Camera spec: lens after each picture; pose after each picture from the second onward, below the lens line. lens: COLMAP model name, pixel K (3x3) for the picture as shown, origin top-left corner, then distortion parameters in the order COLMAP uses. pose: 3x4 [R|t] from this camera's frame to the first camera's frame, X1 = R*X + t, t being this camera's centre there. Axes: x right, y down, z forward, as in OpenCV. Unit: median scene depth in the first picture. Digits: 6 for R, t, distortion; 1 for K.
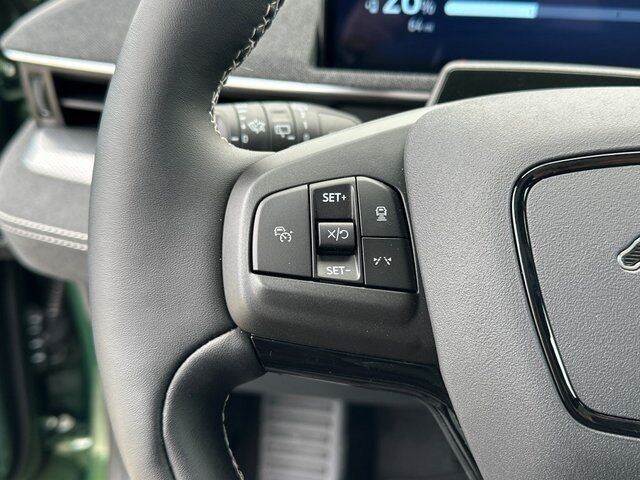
lens RADIAL K [[672.4, 0, 321.9], [0, 672.4, 244.8], [0, 0, 1]] dist [0.077229, 0.000000]
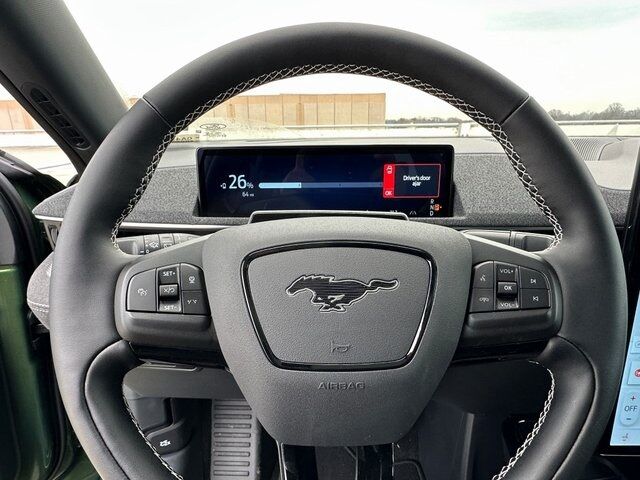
lens RADIAL K [[391.7, 0, 305.9], [0, 391.7, 261.4], [0, 0, 1]] dist [-0.027079, 0.000959]
pose [[0.991777, -0.061956, 0.111978, 0.314888], [0.077167, 0.987554, -0.137052, 0.094594], [-0.102093, 0.144566, 0.984214, -0.266615]]
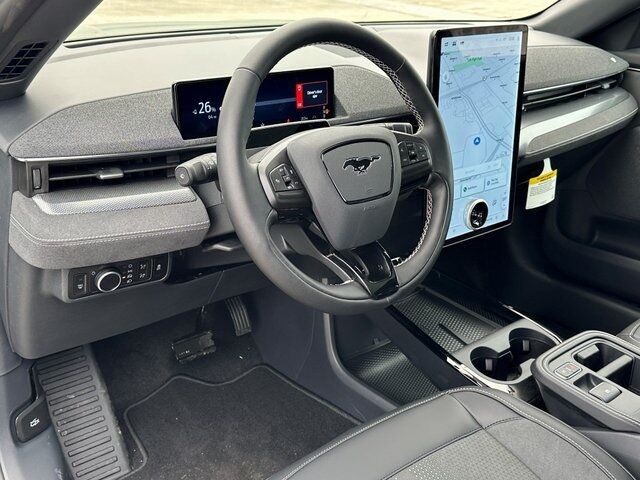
lens RADIAL K [[713.8, 0, 319.9], [0, 713.8, 239.3], [0, 0, 1]] dist [-0.002876, 0.000000]
pose [[0.685724, -0.269296, 0.676212, -2.754754], [0.295847, 0.951955, 0.079100, 0.047115], [-0.665025, 0.145815, 0.732448, -2.129744]]
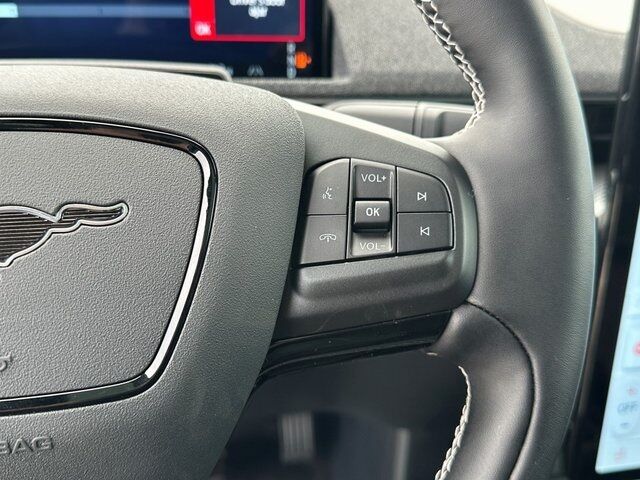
lens RADIAL K [[670.0, 0, 319.9], [0, 670.0, 238.0], [0, 0, 1]] dist [0.025614, 0.000000]
pose [[0.938812, -0.117086, 0.323918, 0.665171], [0.130440, 0.991260, -0.019745, 0.107991], [-0.318775, 0.060788, 0.945879, -0.060659]]
